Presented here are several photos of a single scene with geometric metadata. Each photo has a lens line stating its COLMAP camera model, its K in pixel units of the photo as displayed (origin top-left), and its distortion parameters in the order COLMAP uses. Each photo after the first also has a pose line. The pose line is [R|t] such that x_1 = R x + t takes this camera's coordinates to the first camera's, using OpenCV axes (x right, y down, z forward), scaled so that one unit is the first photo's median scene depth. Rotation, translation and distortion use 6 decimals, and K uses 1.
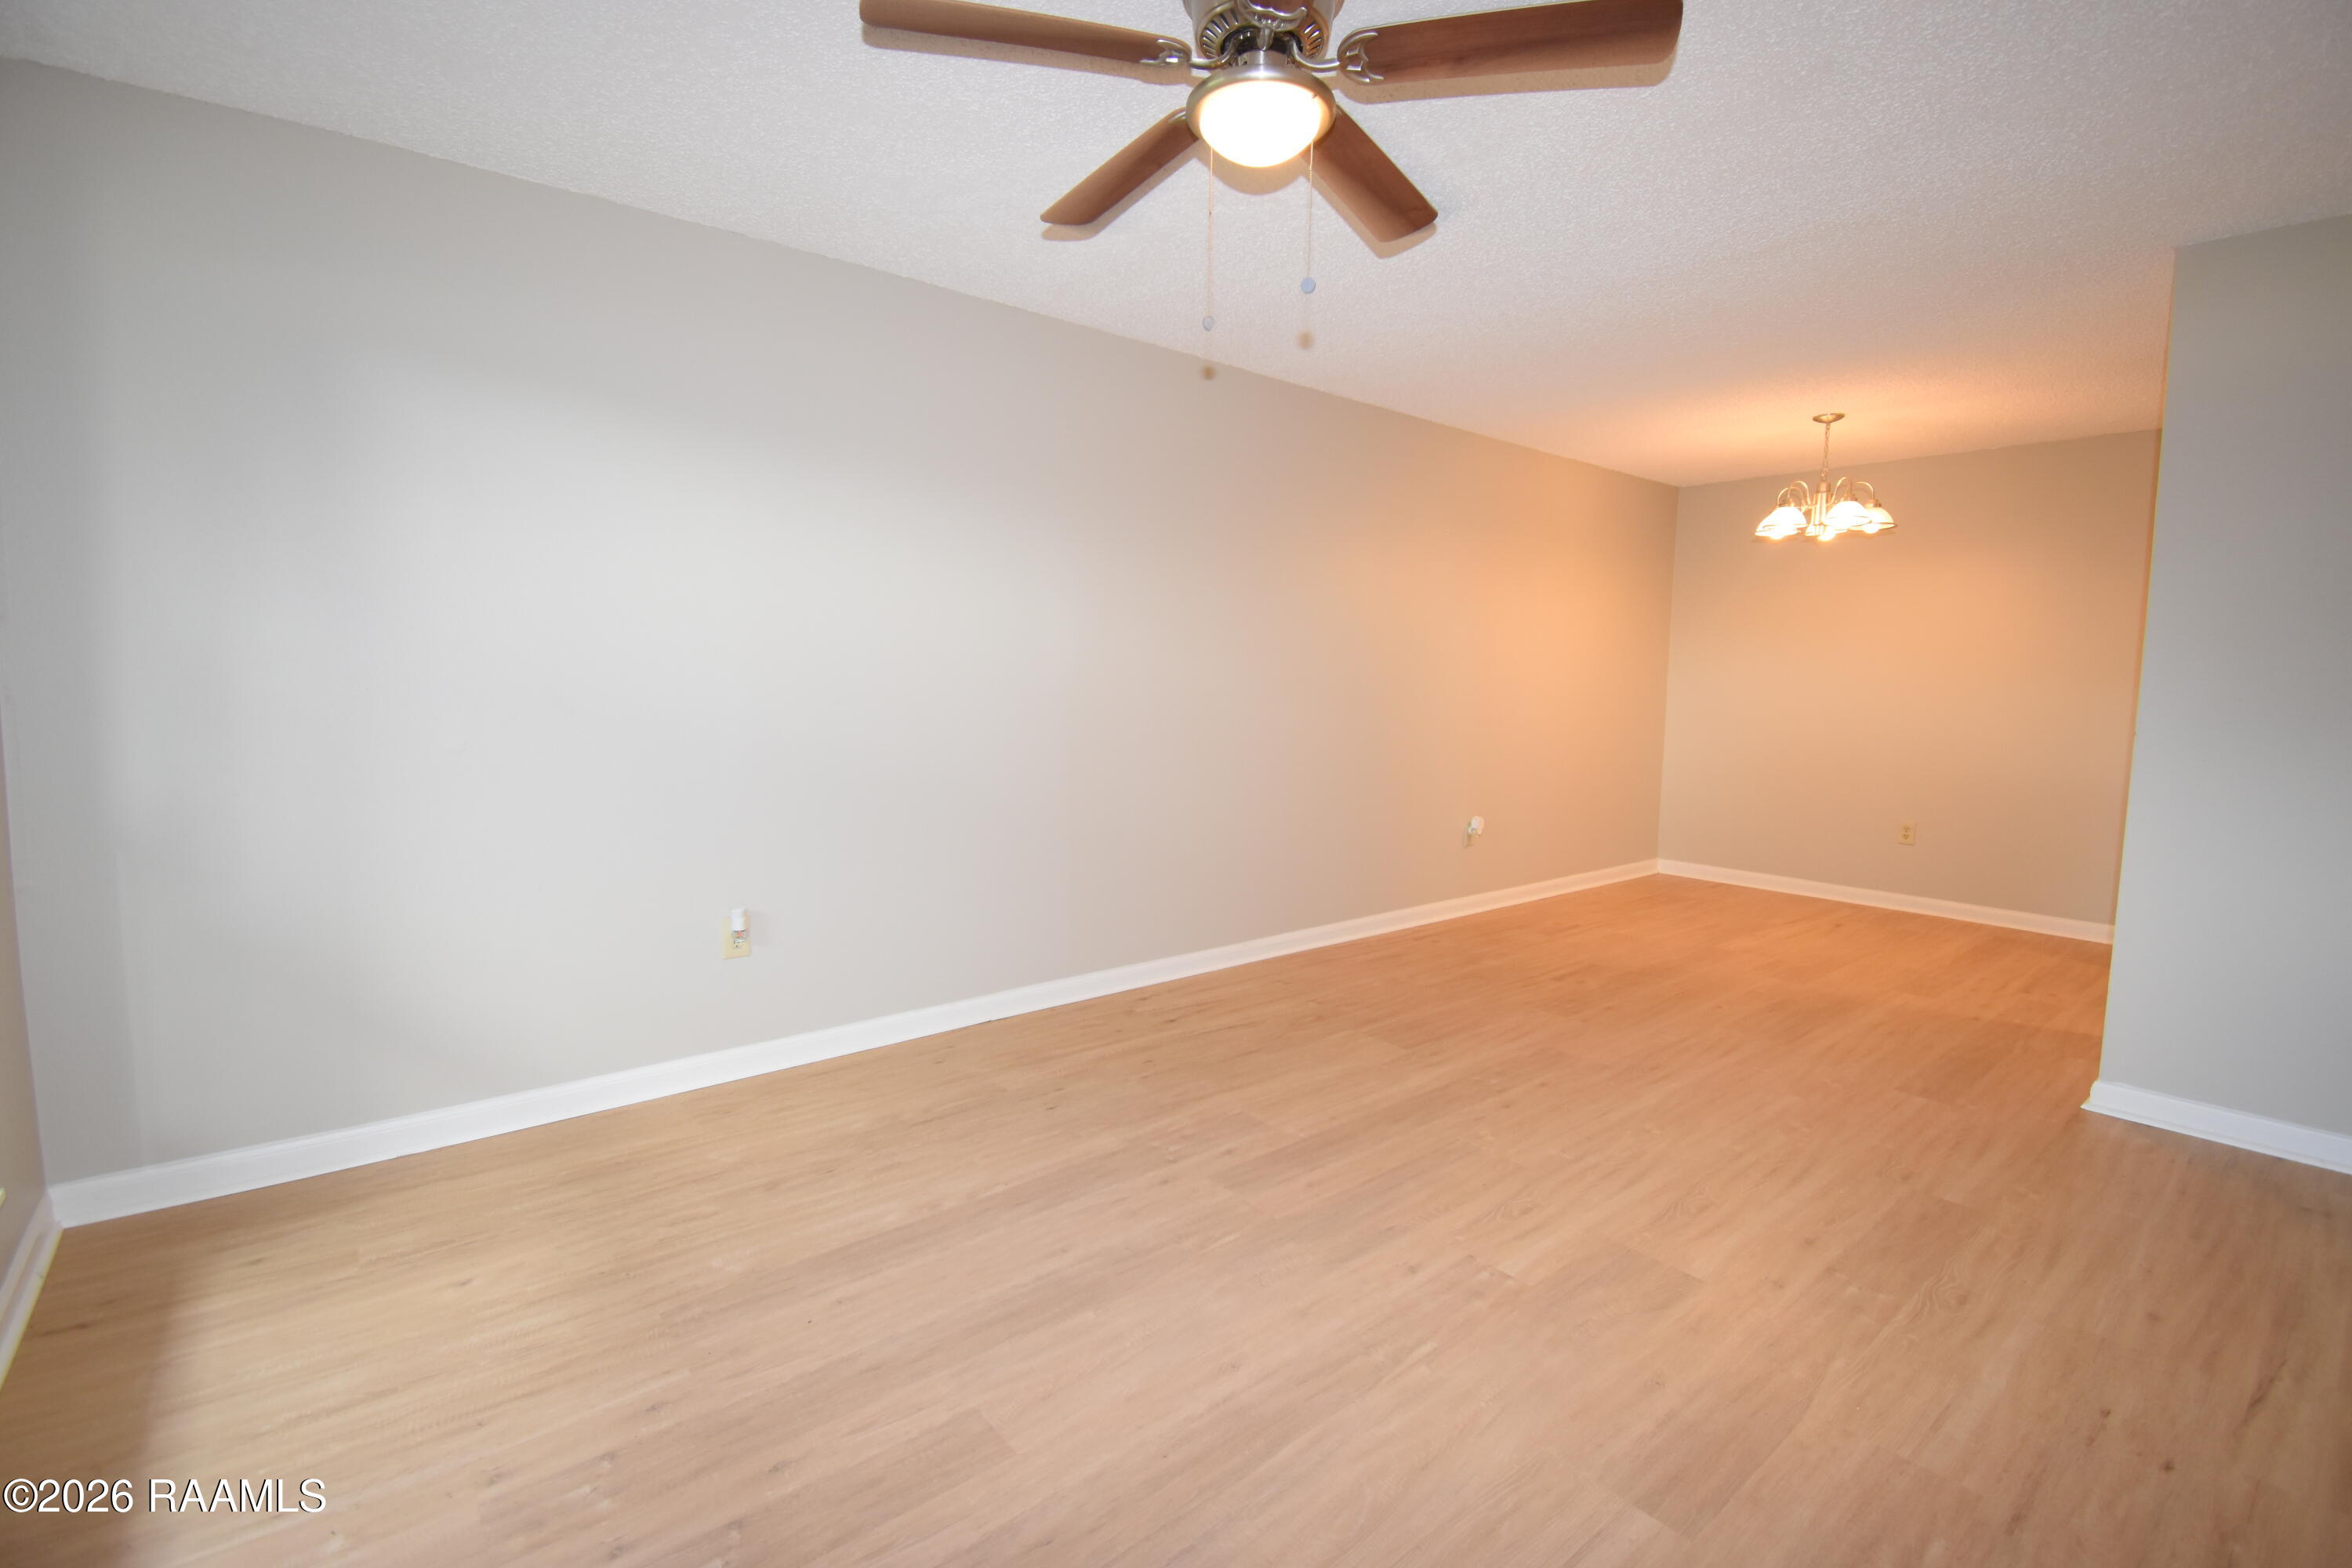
lens RADIAL K [[1075.2, 0, 1181.9], [0, 1075.2, 771.9], [0, 0, 1]] dist [0.021720, -0.027371]
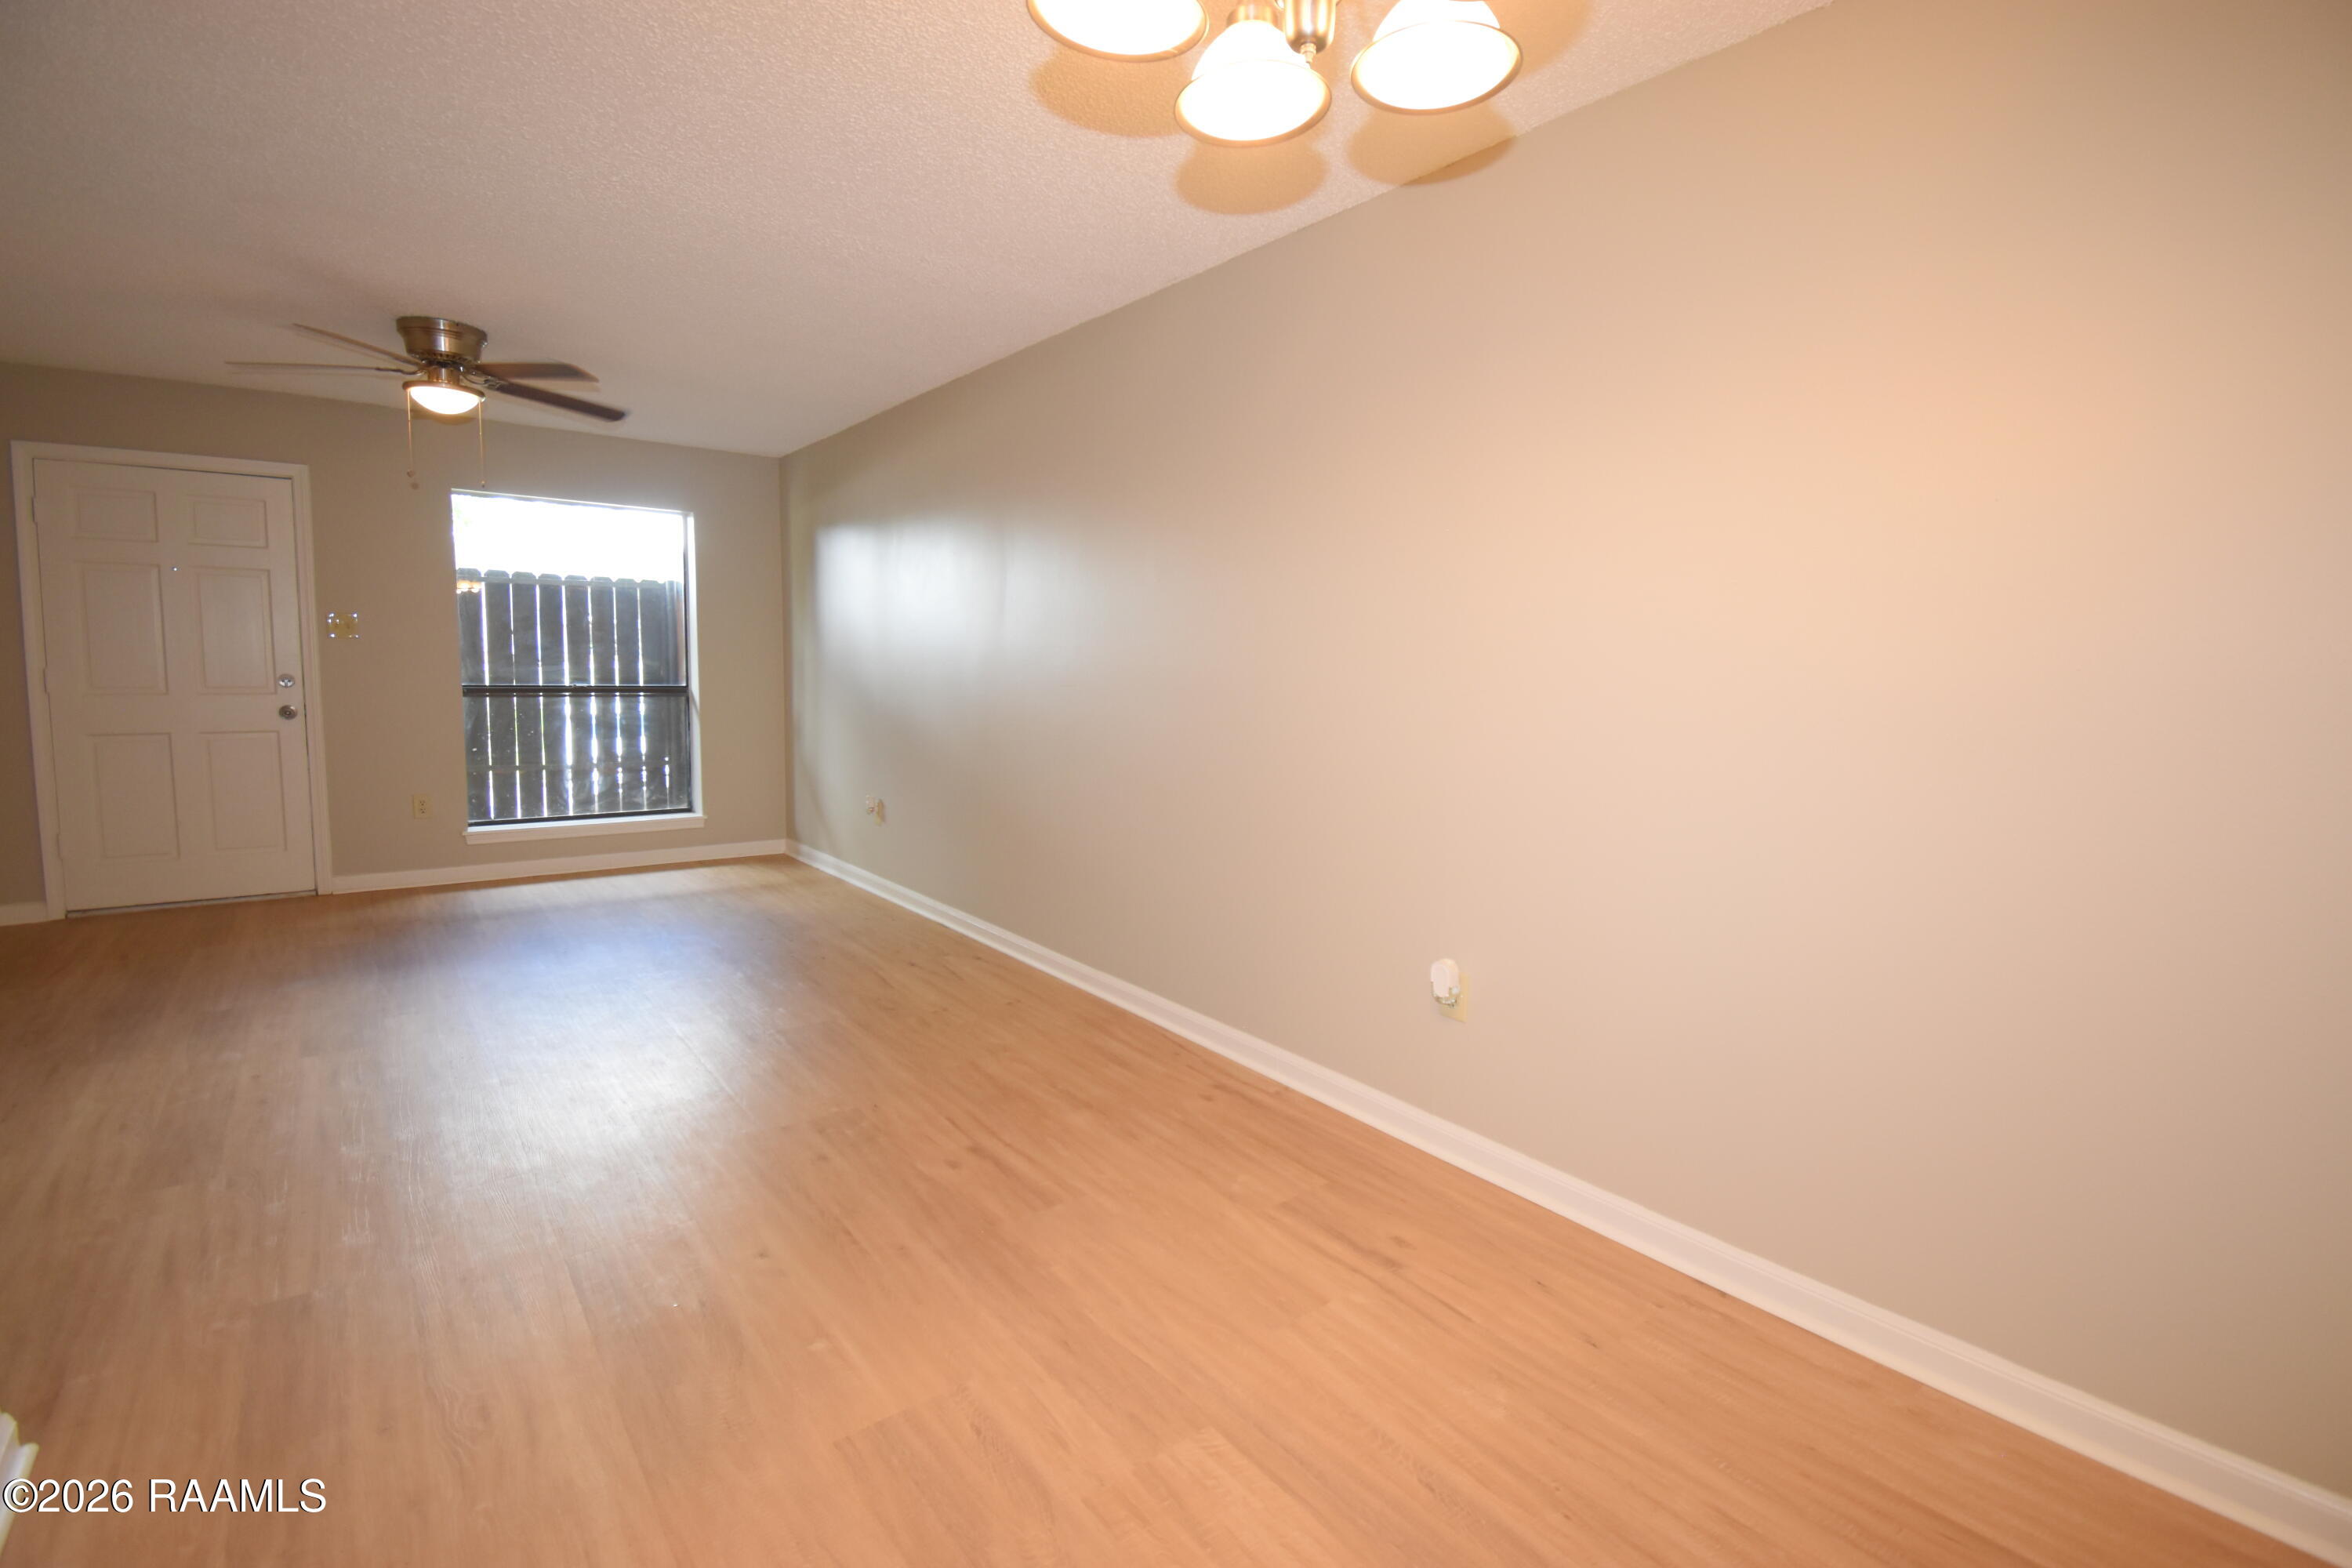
lens RADIAL K [[1028.3, 0, 1177.6], [0, 1028.3, 829.5], [0, 0, 1]] dist [0.020214, -0.021943]
pose [[-0.035757, 0.138814, -0.989673, 1.112901], [-0.113031, 0.983390, 0.142016, -0.109066], [0.992948, 0.116942, -0.019472, 1.349776]]
